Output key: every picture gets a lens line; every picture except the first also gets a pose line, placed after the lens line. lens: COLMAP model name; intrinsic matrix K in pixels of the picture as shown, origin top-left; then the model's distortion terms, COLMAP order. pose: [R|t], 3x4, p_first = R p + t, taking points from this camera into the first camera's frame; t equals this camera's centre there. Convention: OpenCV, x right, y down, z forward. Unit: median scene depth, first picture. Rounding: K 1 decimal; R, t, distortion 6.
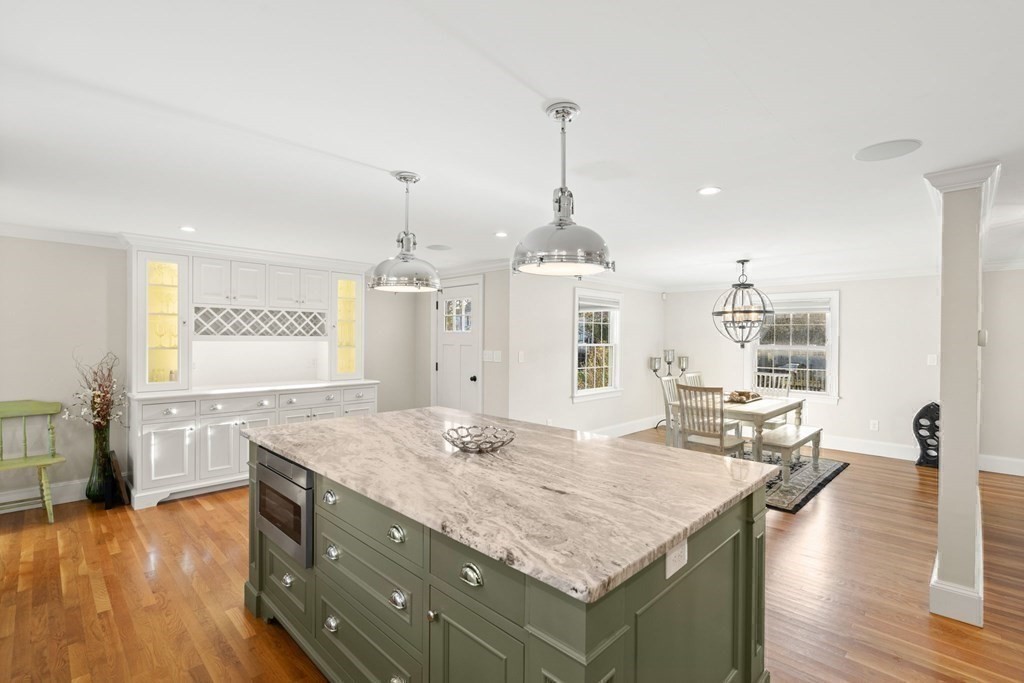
lens RADIAL K [[469.7, 0, 511.7], [0, 469.7, 344.3], [0, 0, 1]] dist [-0.003679, 0.000822]
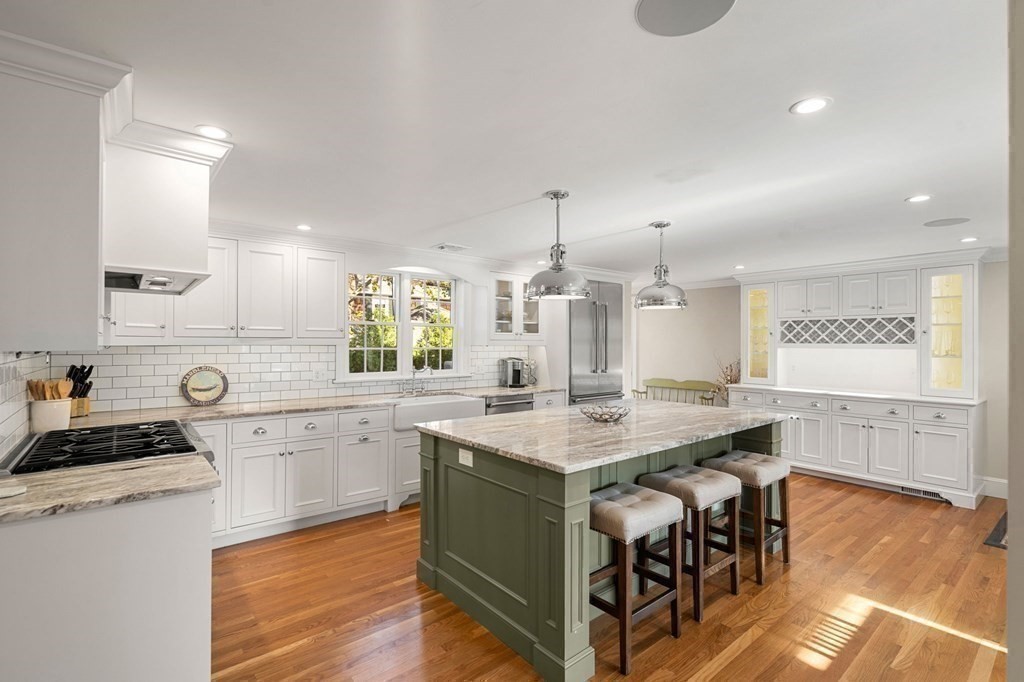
lens RADIAL K [[469.7, 0, 513.1], [0, 469.7, 340.9], [0, 0, 1]] dist [-0.003679, 0.000822]
pose [[-0.109228, -0.012711, -0.993935, 0.680116], [-0.016972, 0.999796, -0.010921, 0.000494], [0.993872, 0.015676, -0.109421, 0.426943]]
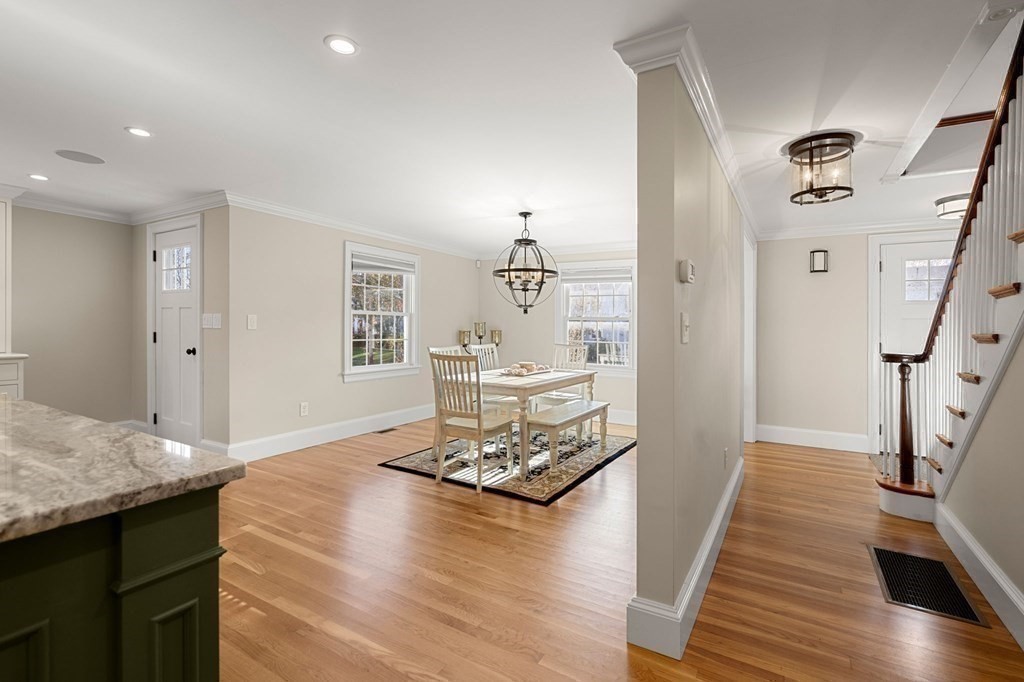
lens RADIAL K [[469.7, 0, 516.3], [0, 469.7, 327.5], [0, 0, 1]] dist [-0.003679, 0.000822]
pose [[0.970434, 0.008482, 0.241216, 0.317807], [-0.006900, 0.999949, -0.007404, 0.047982], [-0.241267, 0.005521, 0.970443, 0.188587]]
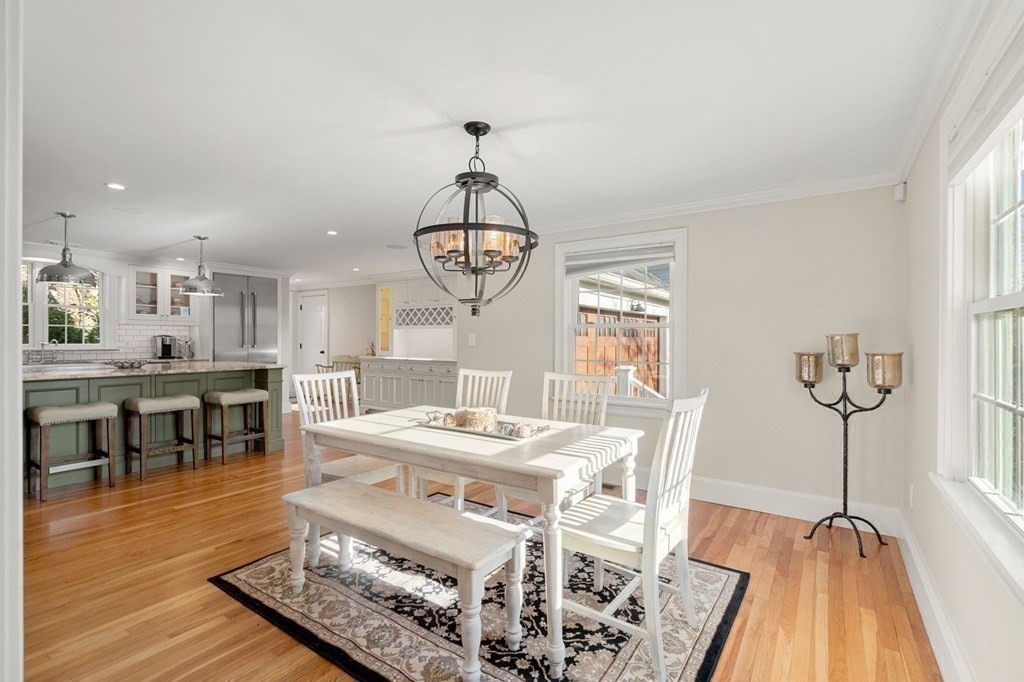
lens RADIAL K [[469.7, 0, 511.3], [0, 469.7, 341.7], [0, 0, 1]] dist [-0.003679, 0.000822]
pose [[0.171451, -0.002353, -0.985190, 1.145508], [-0.016594, 0.999848, -0.005276, 0.043008], [0.985053, 0.017253, 0.171386, 1.146007]]
